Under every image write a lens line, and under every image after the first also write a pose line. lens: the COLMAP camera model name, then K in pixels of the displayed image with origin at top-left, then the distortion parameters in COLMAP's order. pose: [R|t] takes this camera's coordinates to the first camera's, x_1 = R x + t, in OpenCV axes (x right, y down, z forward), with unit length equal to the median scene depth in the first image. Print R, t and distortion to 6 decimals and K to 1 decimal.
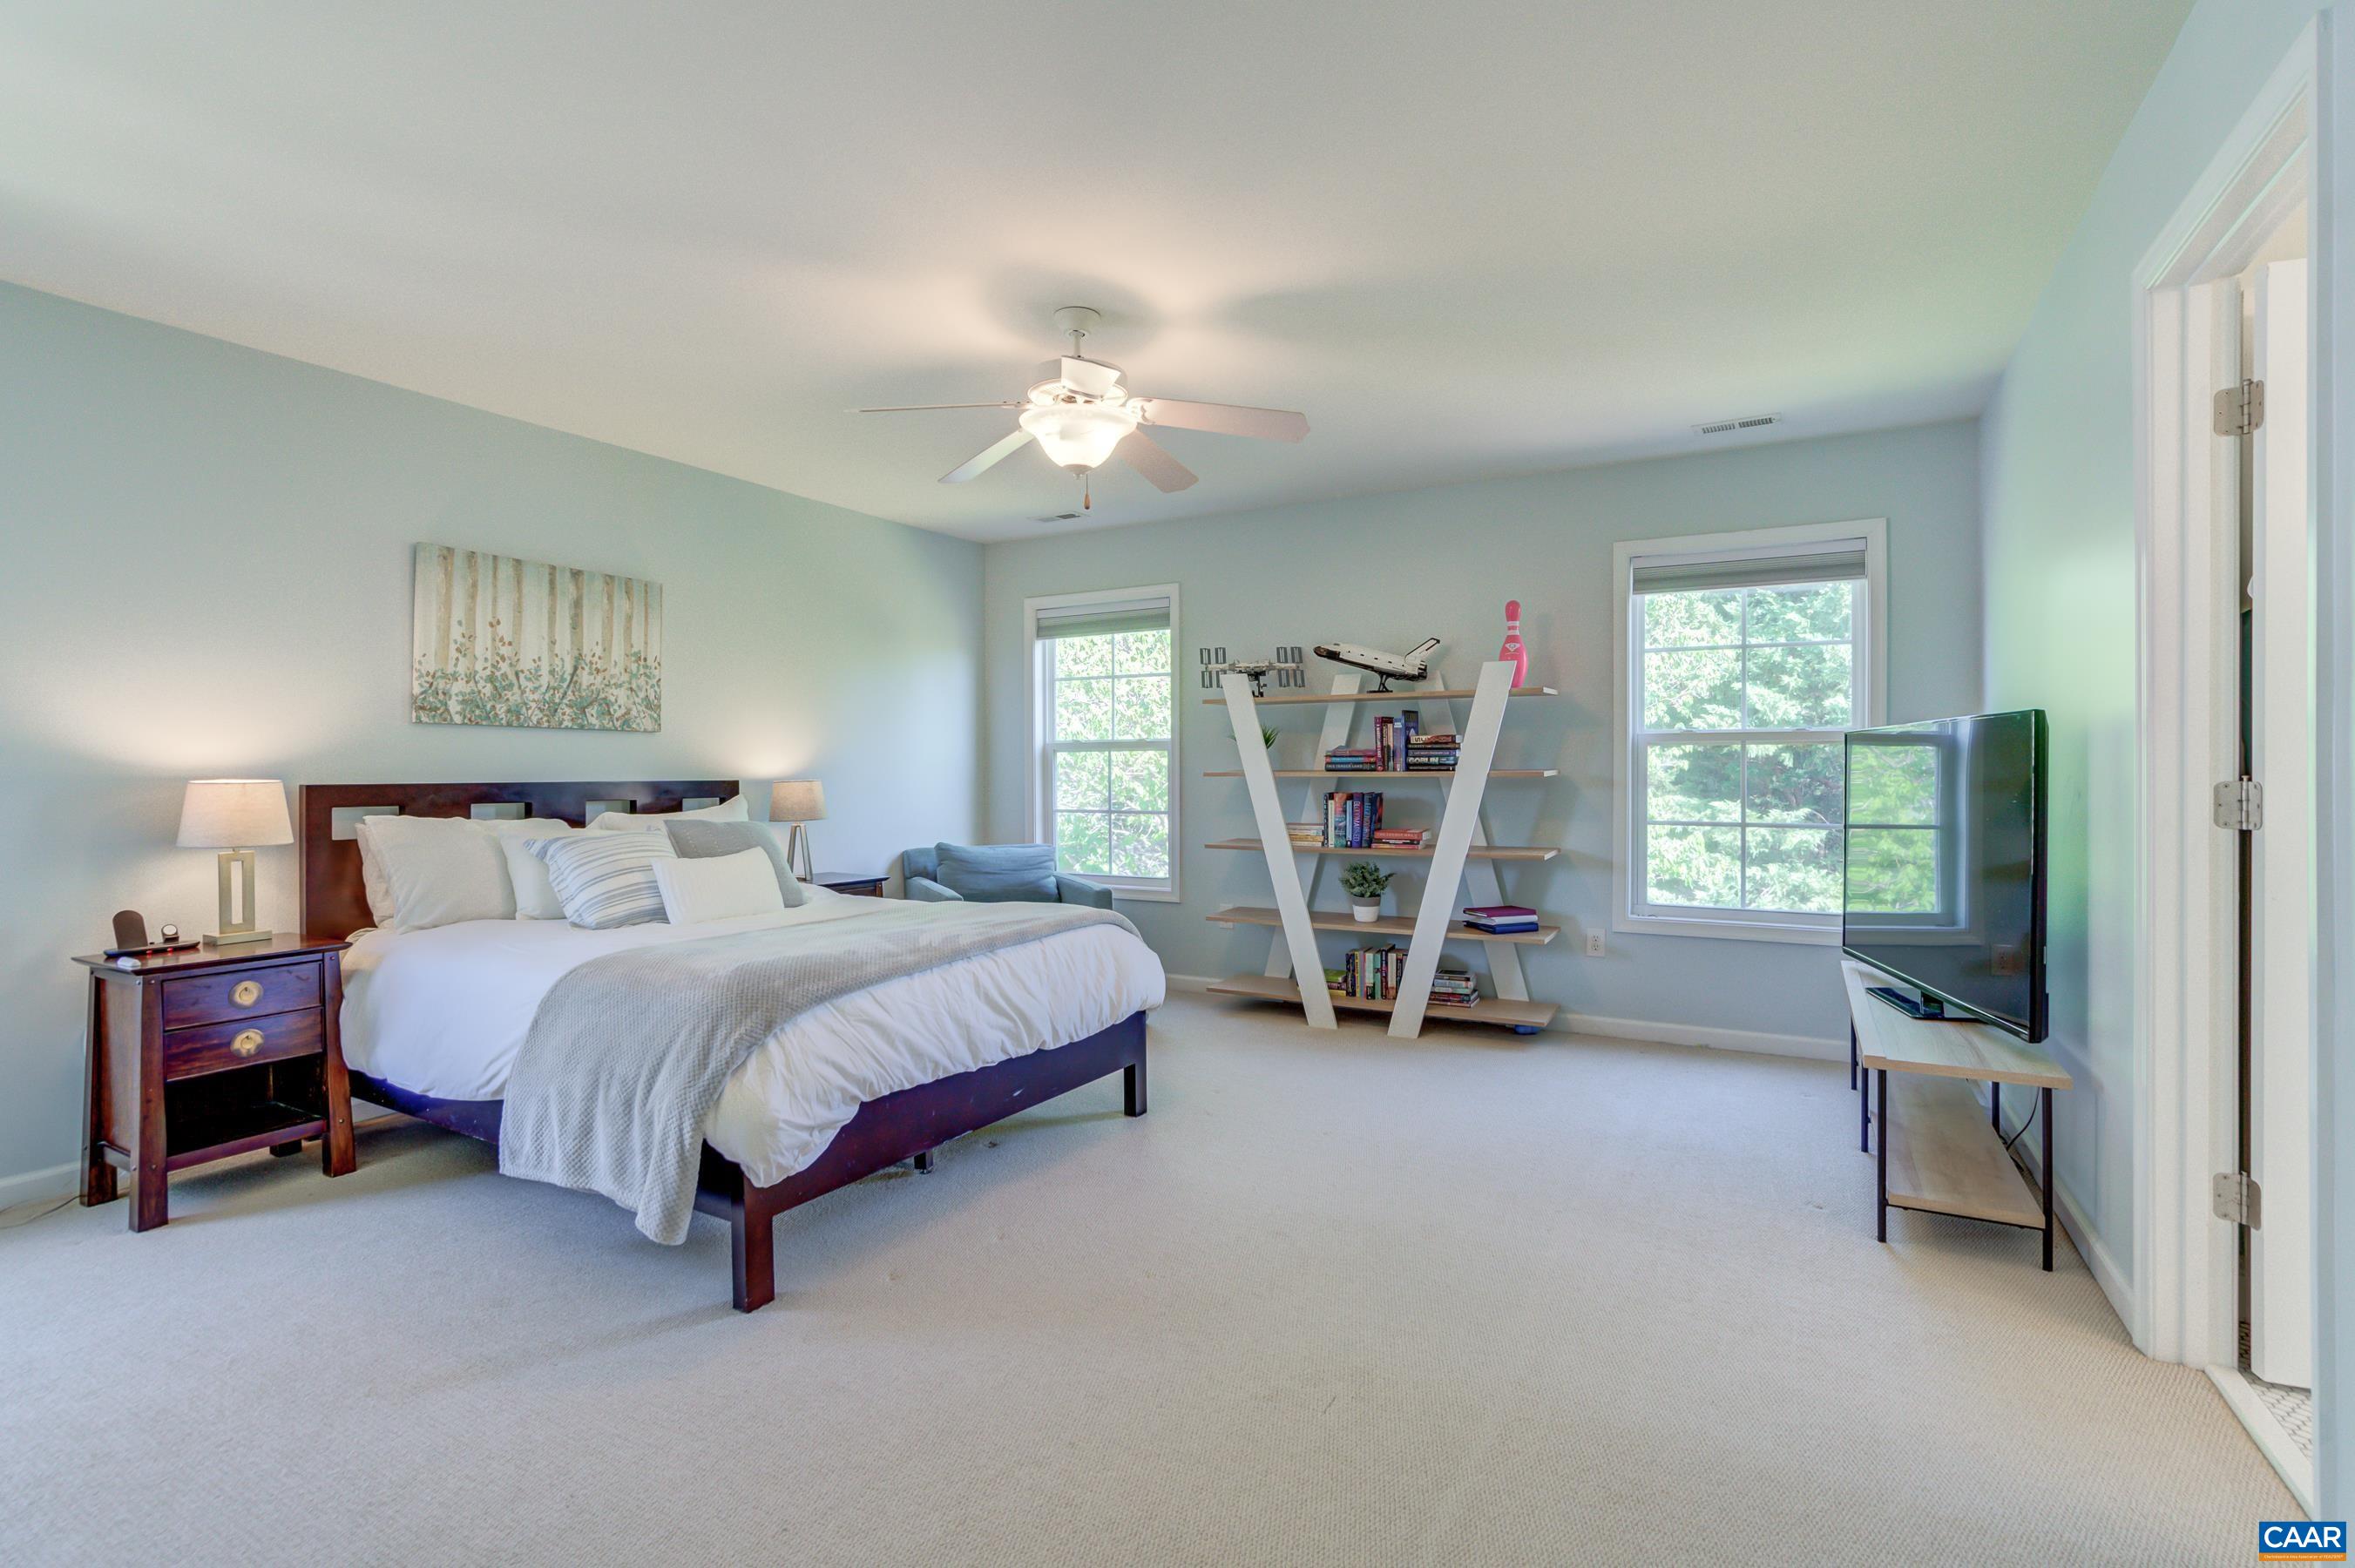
lens RADIAL K [[1091.7, 0, 1179.5], [0, 1091.7, 778.4], [0, 0, 1]] dist [-0.046904, 0.024591]
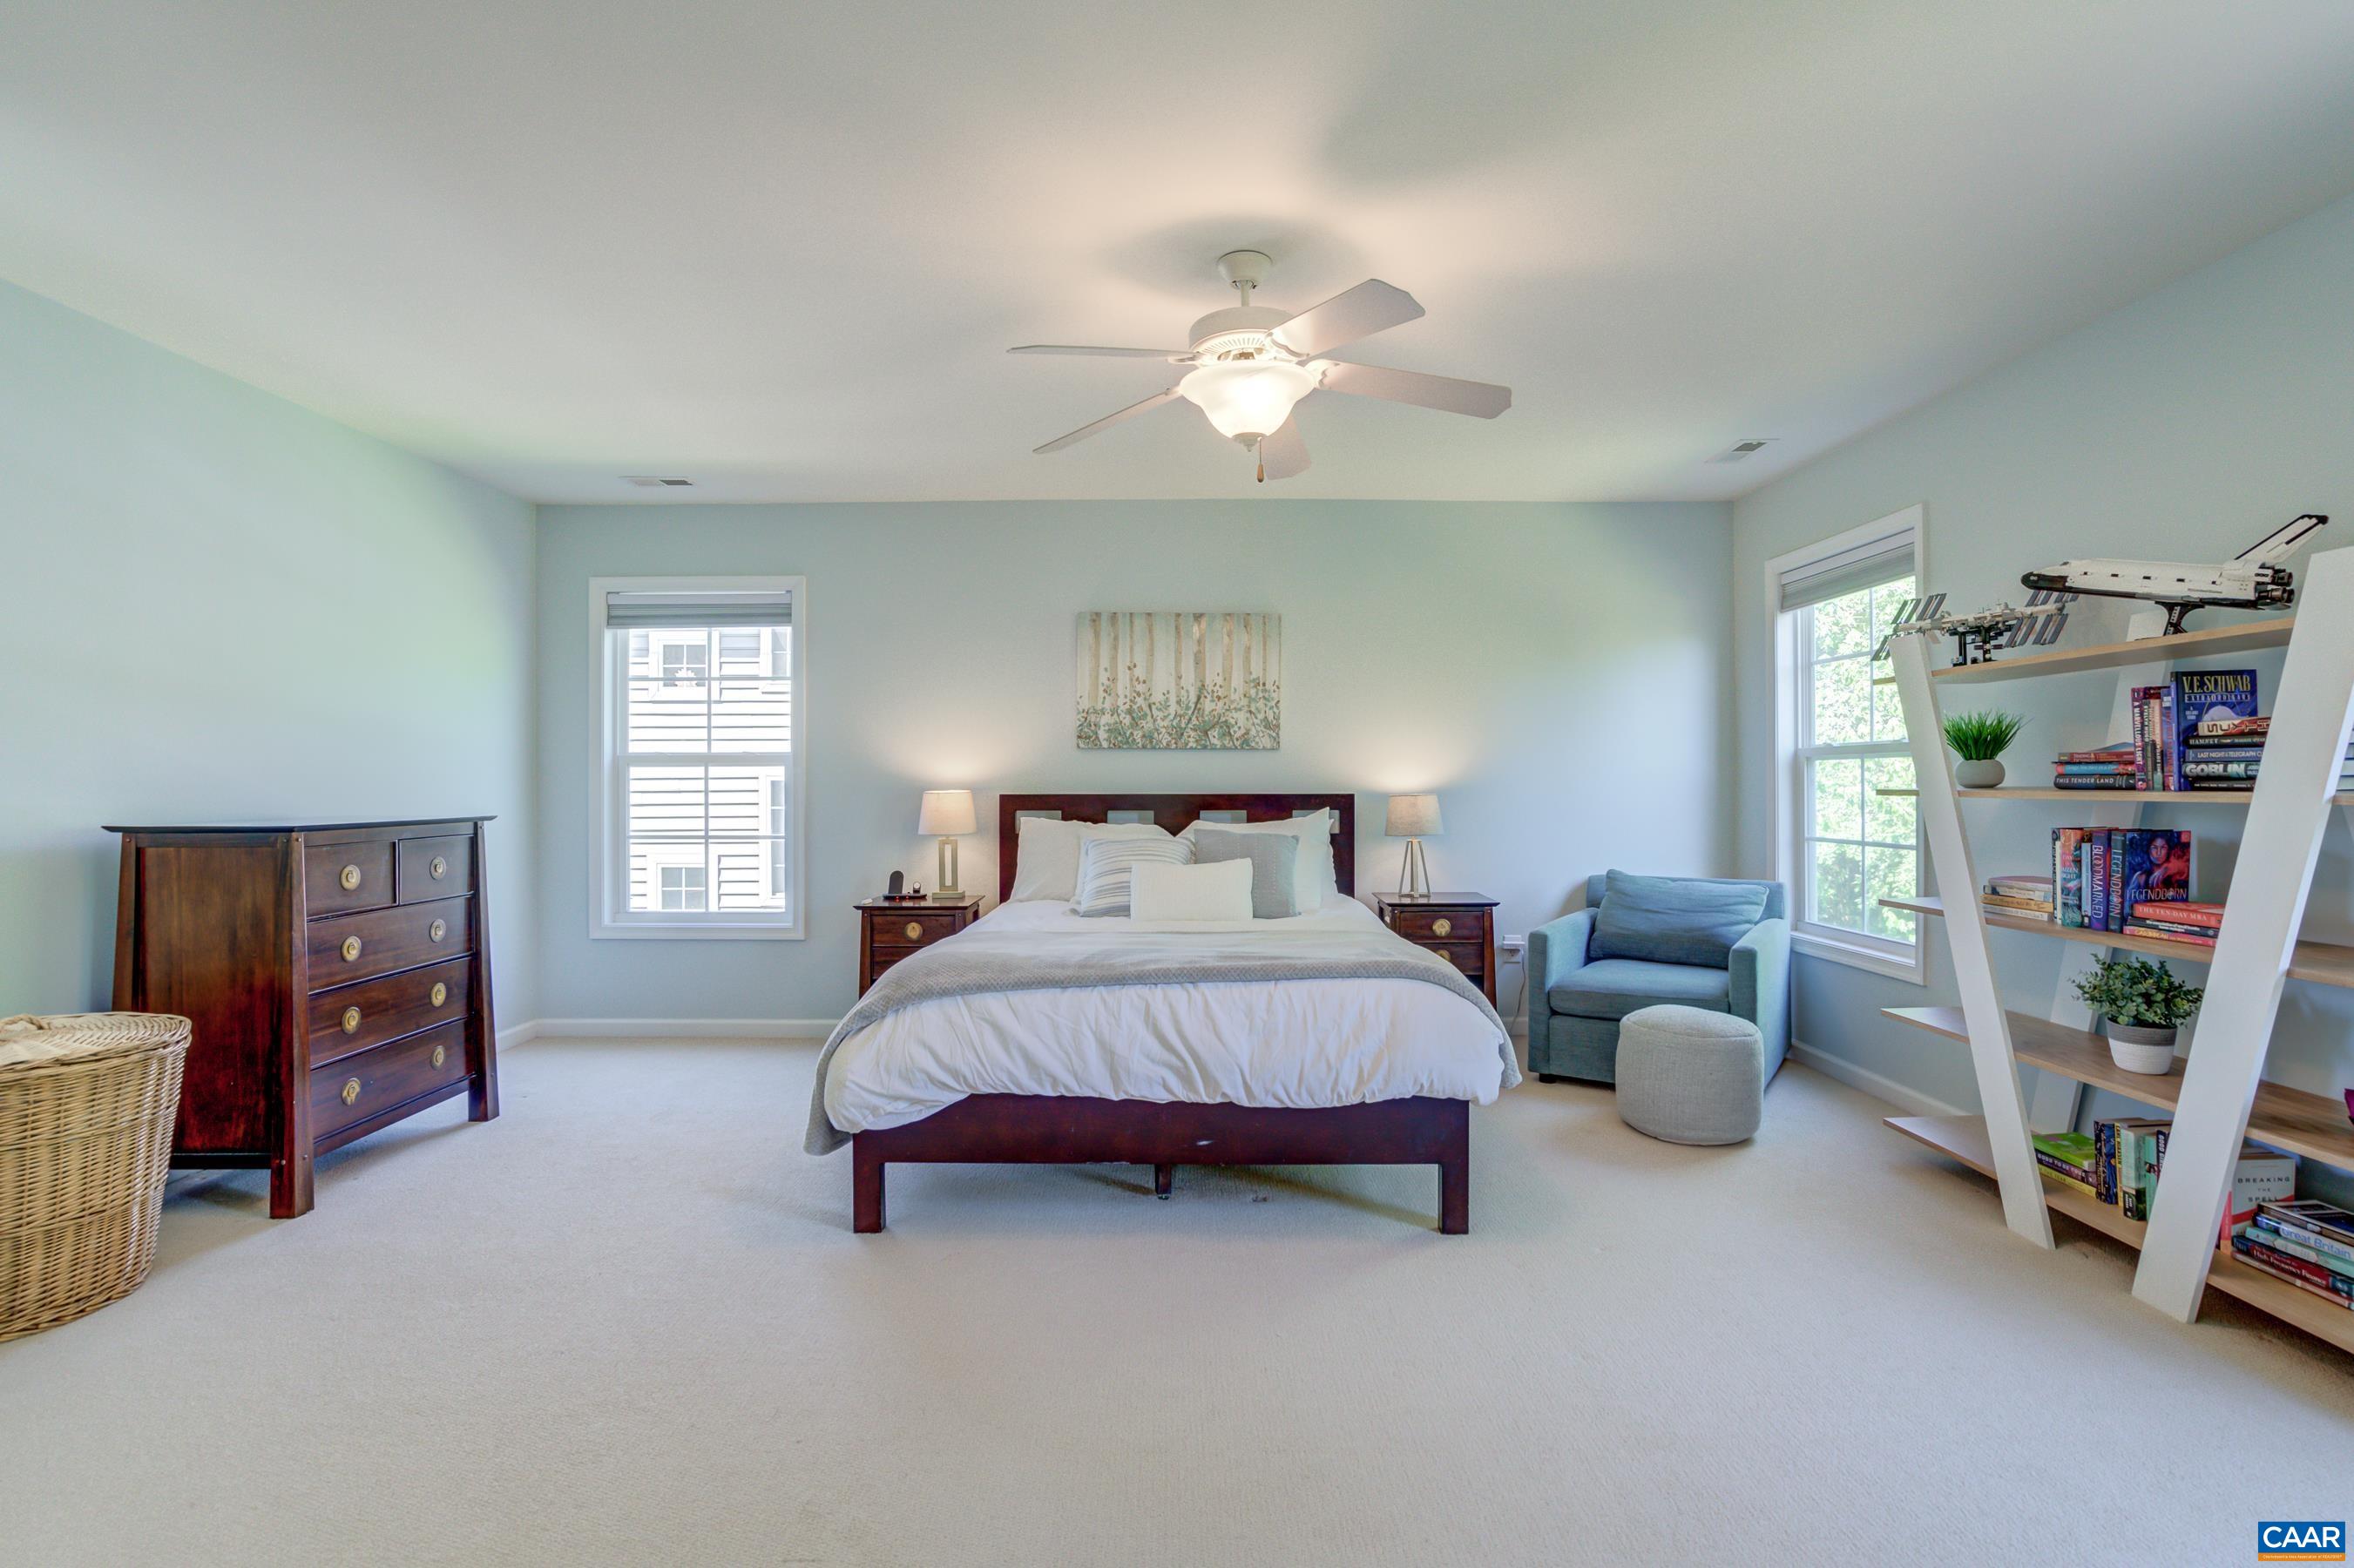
lens RADIAL K [[1091.3, 0, 1179.0], [0, 1091.3, 778.4], [0, 0, 1]] dist [-0.046904, 0.024591]
pose [[0.496302, -0.000701, -0.868149, 0.486039], [-0.006126, 0.999972, -0.004309, -0.008777], [0.868128, 0.007457, 0.496284, 0.408566]]
